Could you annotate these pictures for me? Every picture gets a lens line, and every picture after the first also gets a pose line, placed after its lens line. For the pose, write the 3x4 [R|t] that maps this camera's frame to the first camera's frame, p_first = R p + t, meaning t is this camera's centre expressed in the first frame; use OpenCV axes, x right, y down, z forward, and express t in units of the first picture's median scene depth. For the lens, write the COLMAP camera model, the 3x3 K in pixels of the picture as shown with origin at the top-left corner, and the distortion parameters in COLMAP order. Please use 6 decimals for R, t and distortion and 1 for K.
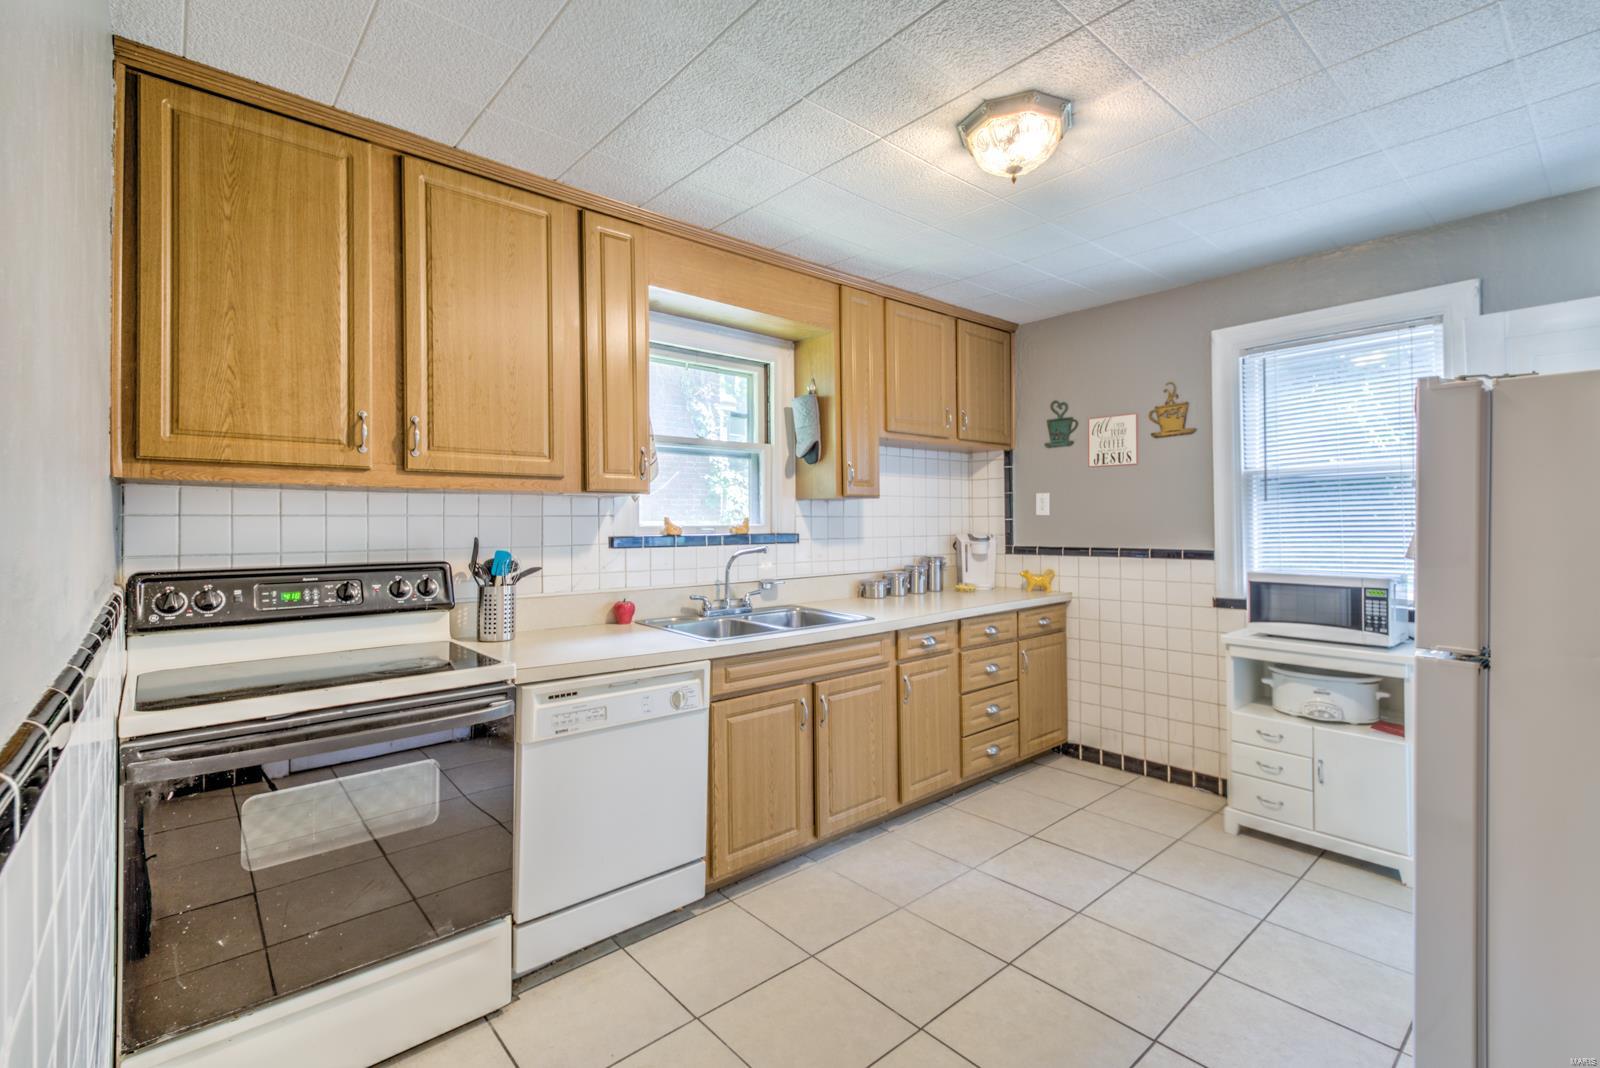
lens RADIAL K [[715.0, 0, 799.7], [0, 715.0, 526.3], [0, 0, 1]] dist [0.000403, 0.000004]
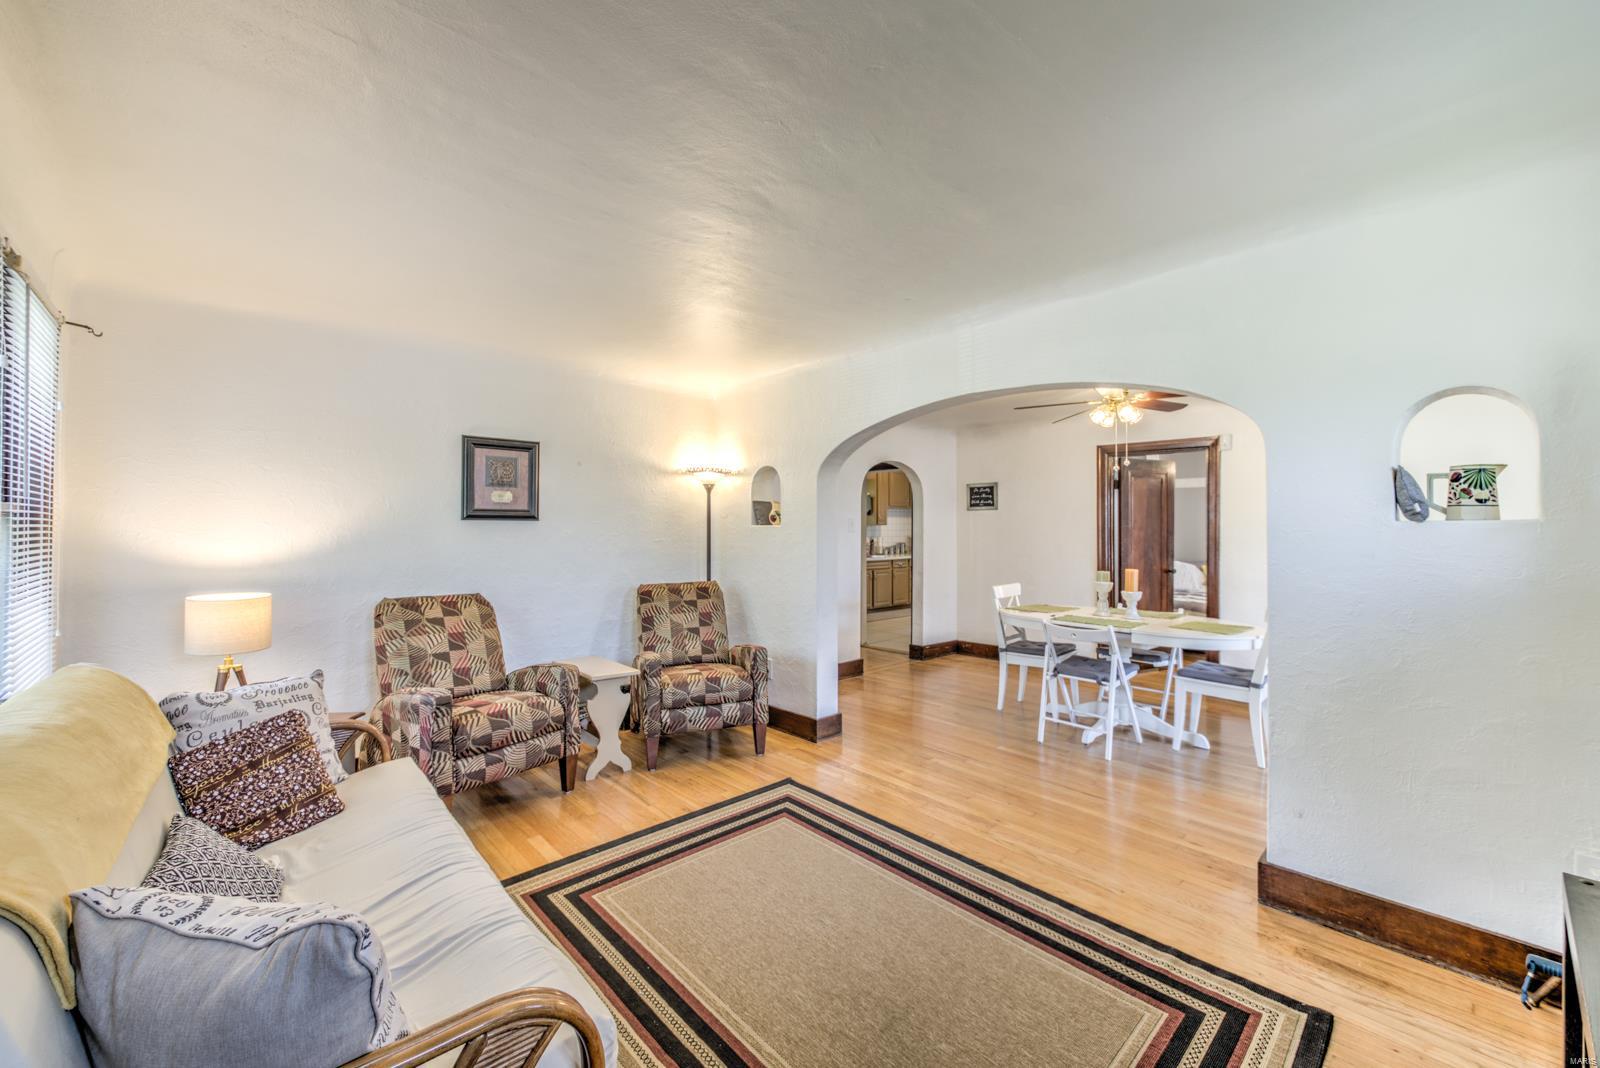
lens RADIAL K [[622.5, 0, 807.6], [0, 622.5, 524.3], [0, 0, 1]] dist [0.000808, -0.000164]
pose [[0.999479, 0.010053, 0.030656, -0.382557], [-0.009826, 0.999923, -0.007544, -0.014772], [-0.030730, 0.007239, 0.999502, -2.104564]]
